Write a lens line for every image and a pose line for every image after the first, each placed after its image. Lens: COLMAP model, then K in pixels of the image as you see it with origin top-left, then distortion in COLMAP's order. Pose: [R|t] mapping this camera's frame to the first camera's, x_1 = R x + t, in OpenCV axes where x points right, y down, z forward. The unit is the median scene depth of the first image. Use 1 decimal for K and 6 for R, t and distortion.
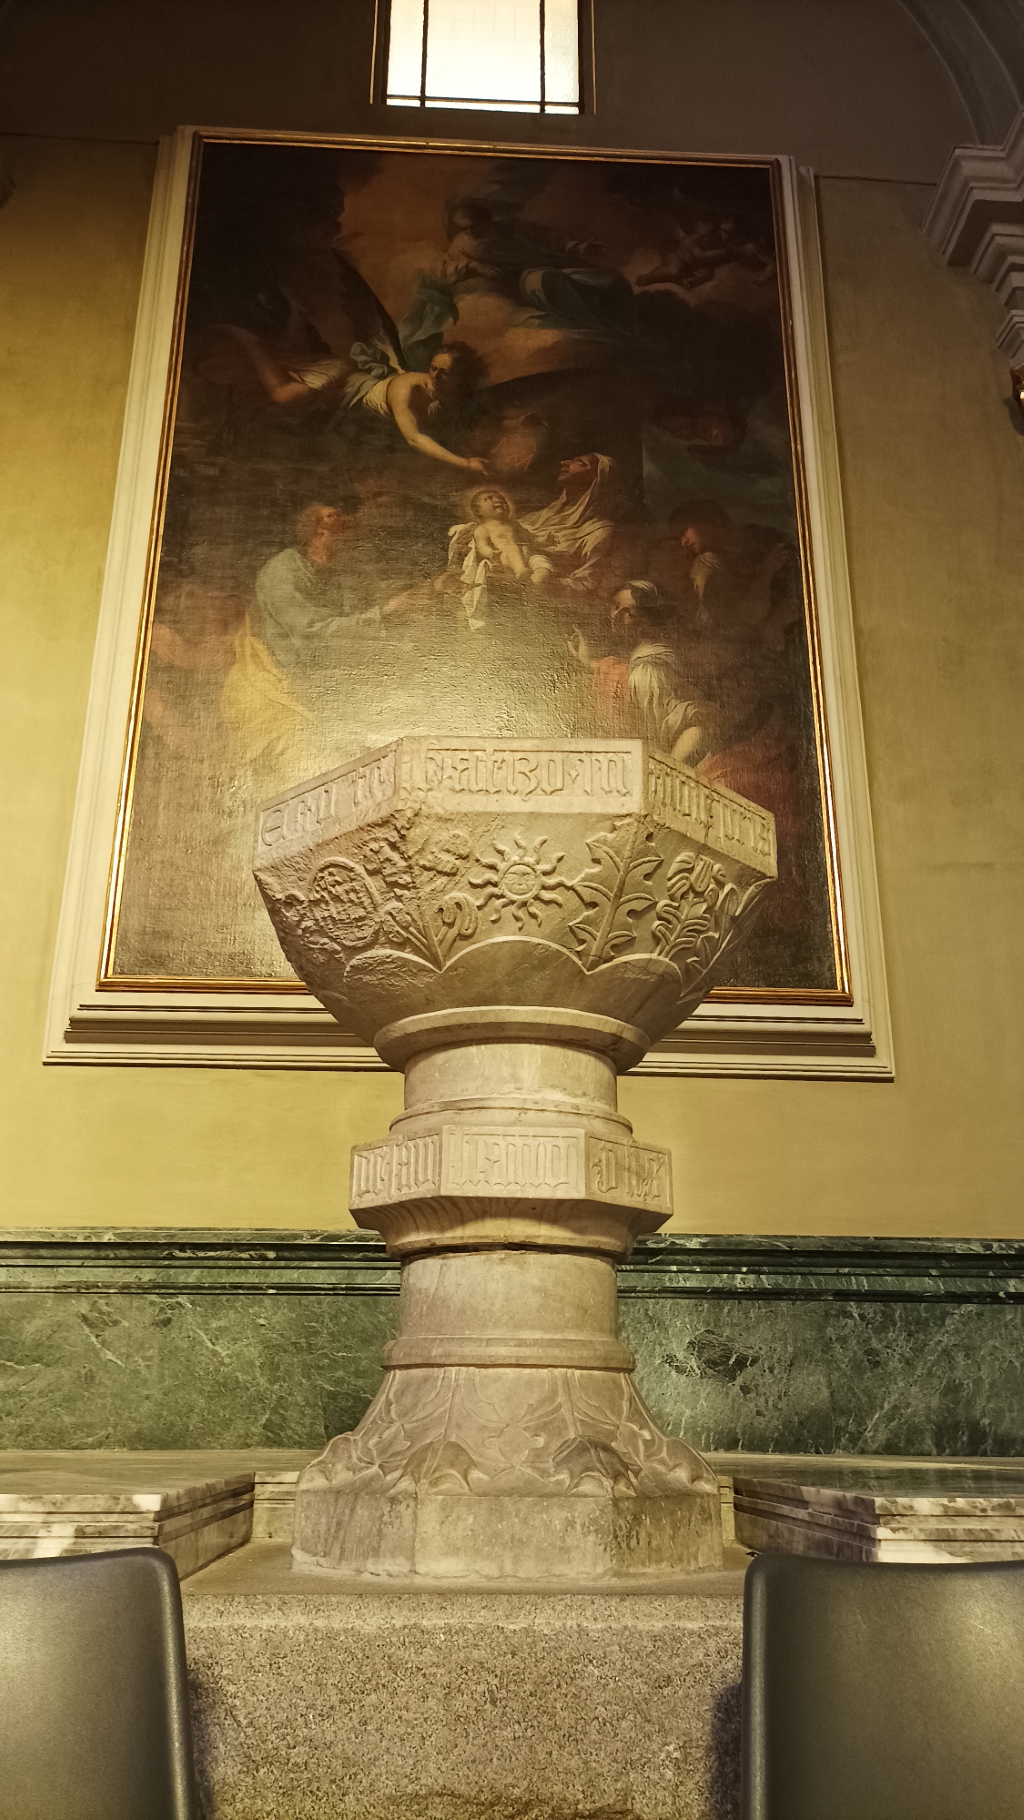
lens RADIAL K [[1349.2, 0, 512.0], [0, 1349.2, 910.0], [0, 0, 1]] dist [0.033701, -0.029179]
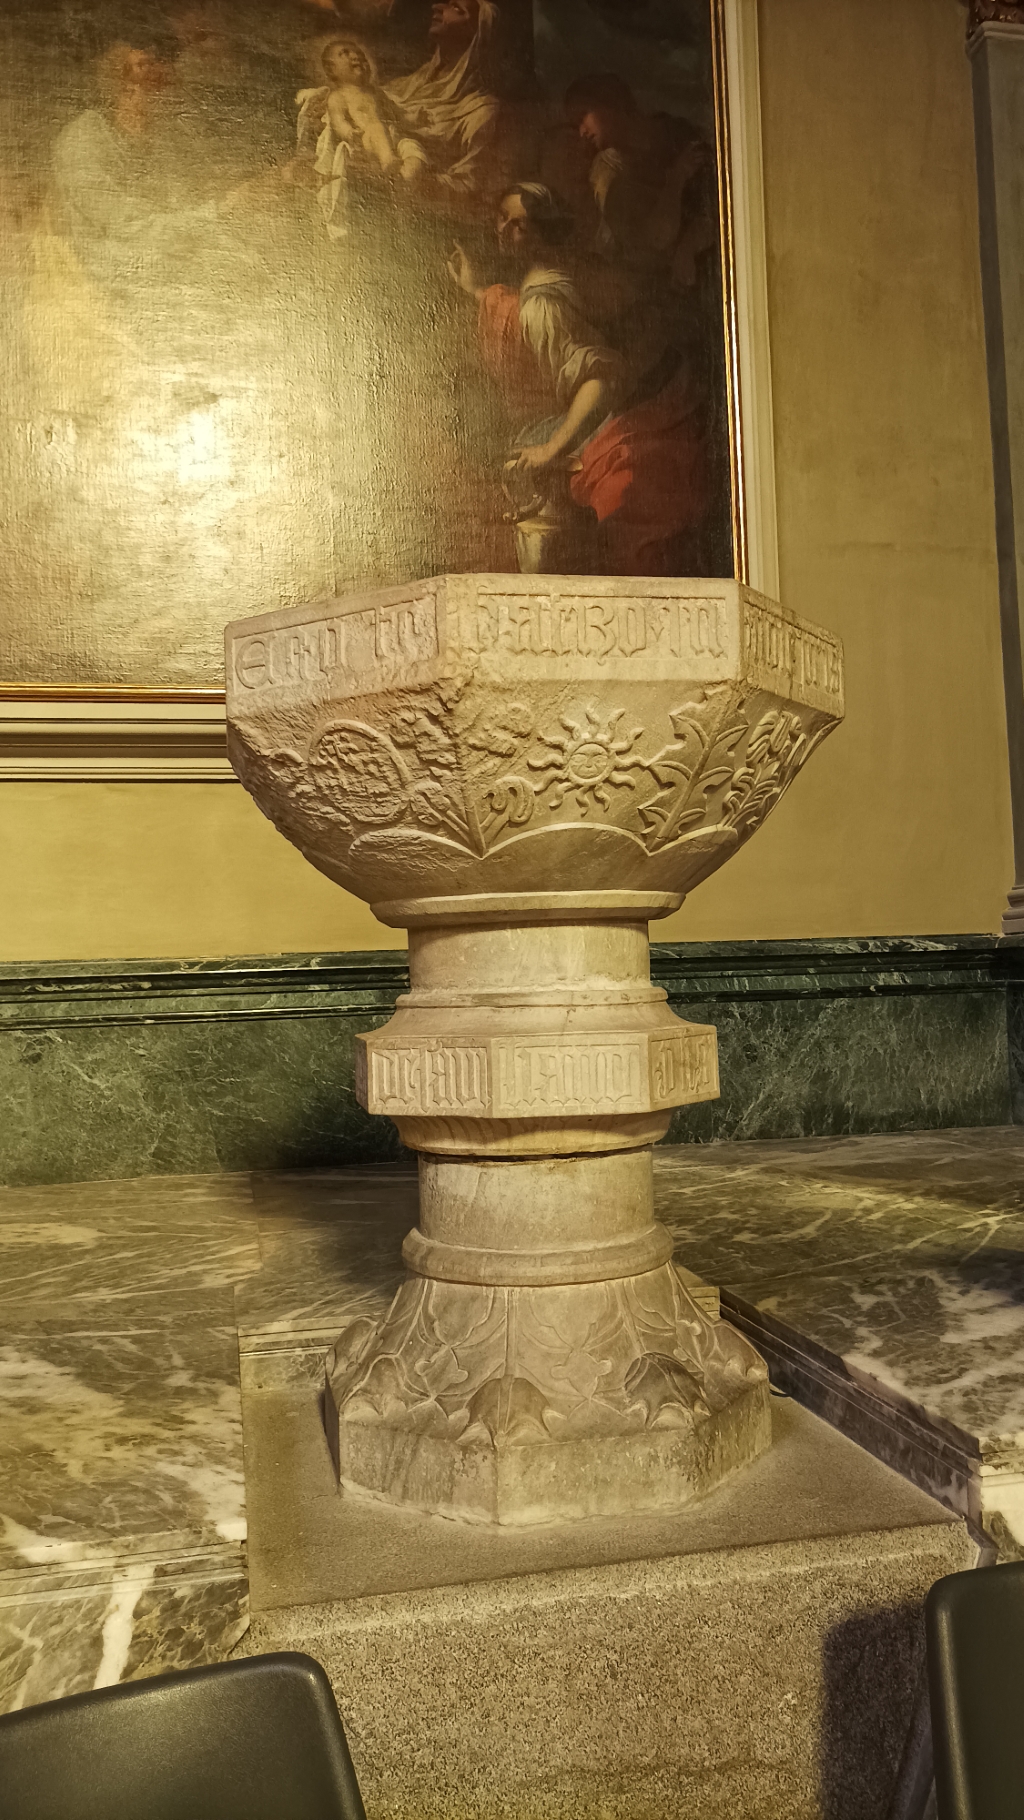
lens RADIAL K [[1349.2, 0, 512.0], [0, 1349.2, 910.0], [0, 0, 1]] dist [0.033701, -0.029179]
pose [[0.985050, -0.032267, 0.169217, -0.173394], [-0.021655, 0.951315, 0.307459, -0.178157], [-0.170899, -0.306527, 0.936394, 0.197857]]
